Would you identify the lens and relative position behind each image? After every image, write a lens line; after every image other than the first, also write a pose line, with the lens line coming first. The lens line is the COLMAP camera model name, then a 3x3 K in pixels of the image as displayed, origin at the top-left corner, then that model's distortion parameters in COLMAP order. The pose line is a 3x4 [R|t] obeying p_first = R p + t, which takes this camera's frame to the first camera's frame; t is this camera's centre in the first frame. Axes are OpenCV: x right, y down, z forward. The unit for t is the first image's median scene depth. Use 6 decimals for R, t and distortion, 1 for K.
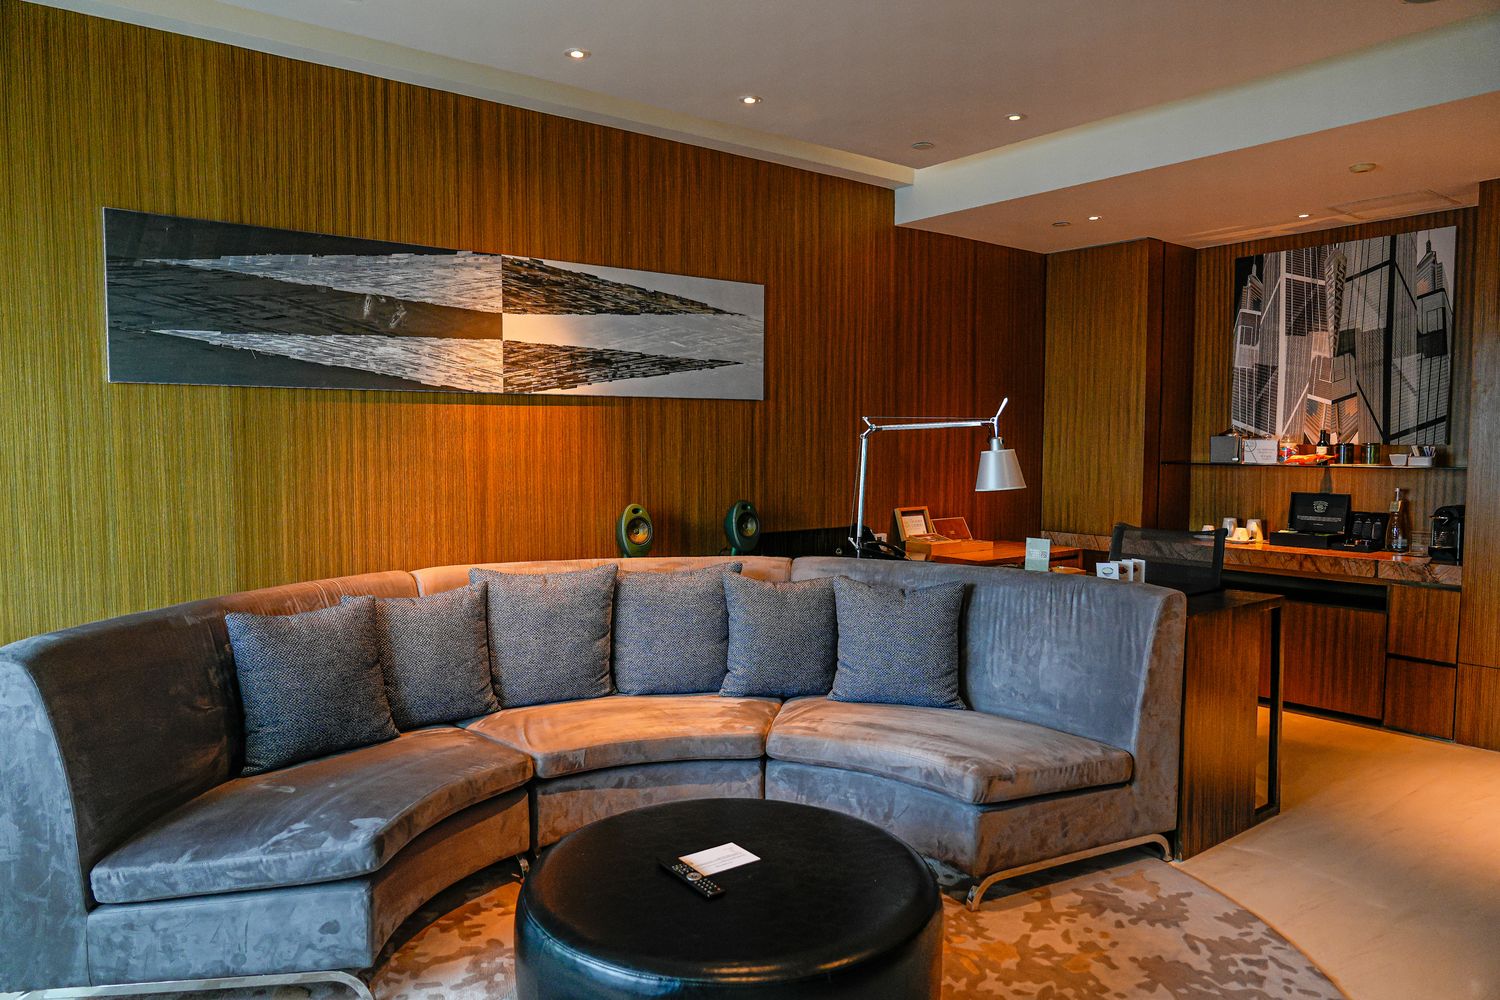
lens RADIAL K [[1008.3, 0, 740.1], [0, 1008.3, 500.1], [0, 0, 1]] dist [0.001310, 0.000372]
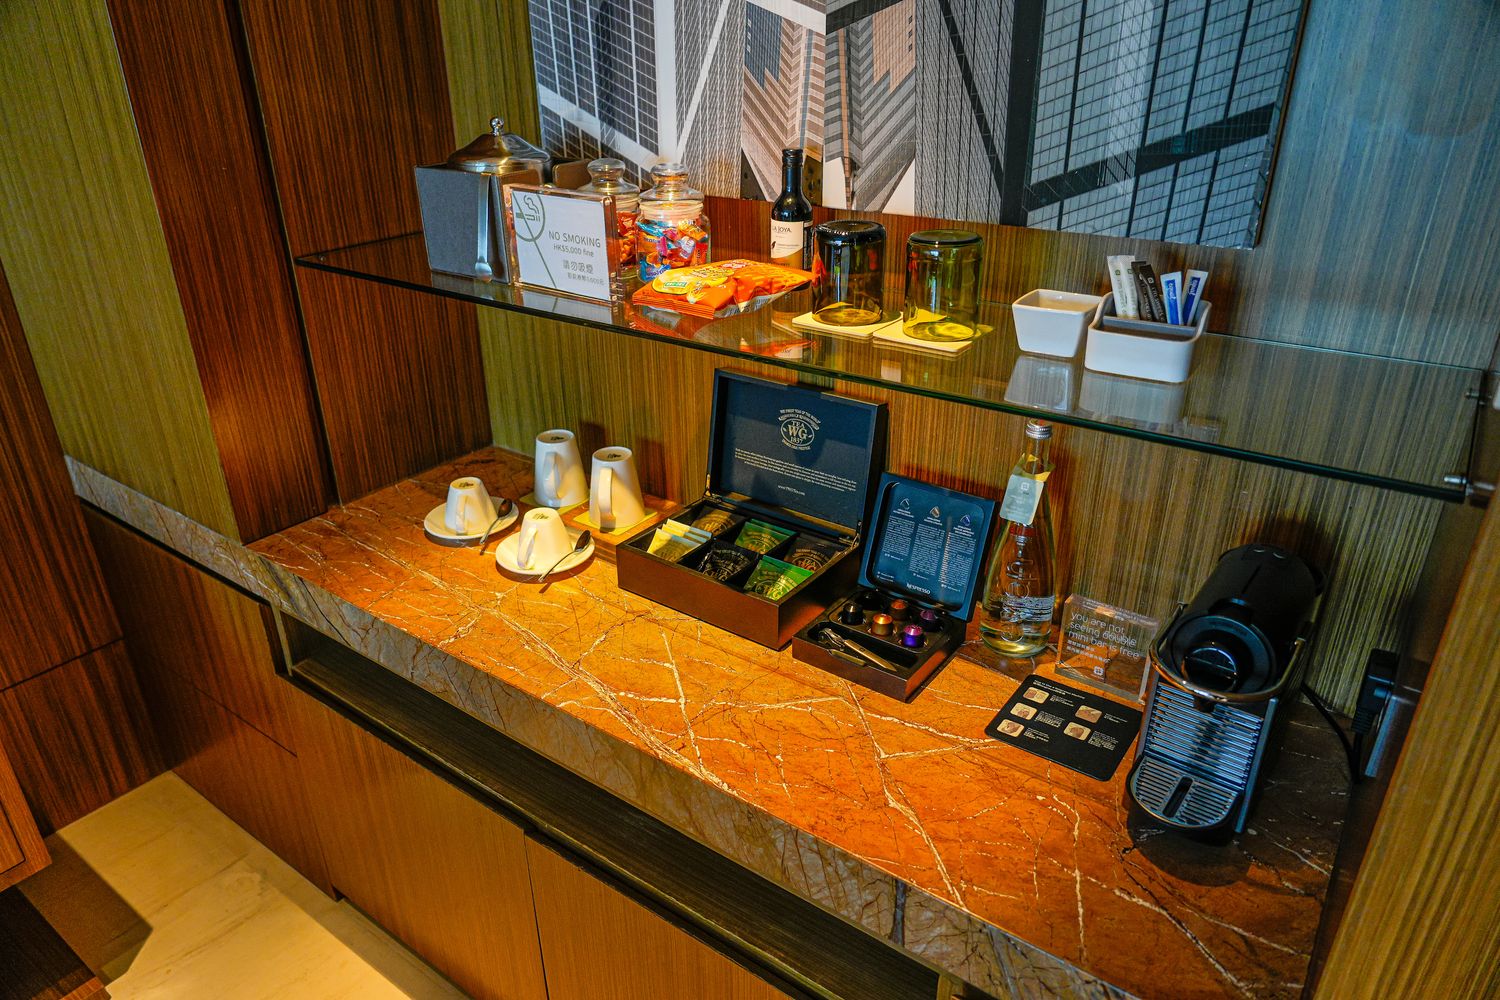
lens RADIAL K [[1008.3, 0, 740.1], [0, 1008.3, 500.1], [0, 0, 1]] dist [0.001310, 0.000372]
pose [[0.960092, -0.125679, 0.249854, 0.495539], [0.024713, 0.927976, 0.371819, -0.081777], [-0.278589, -0.350806, 0.894049, 0.759098]]
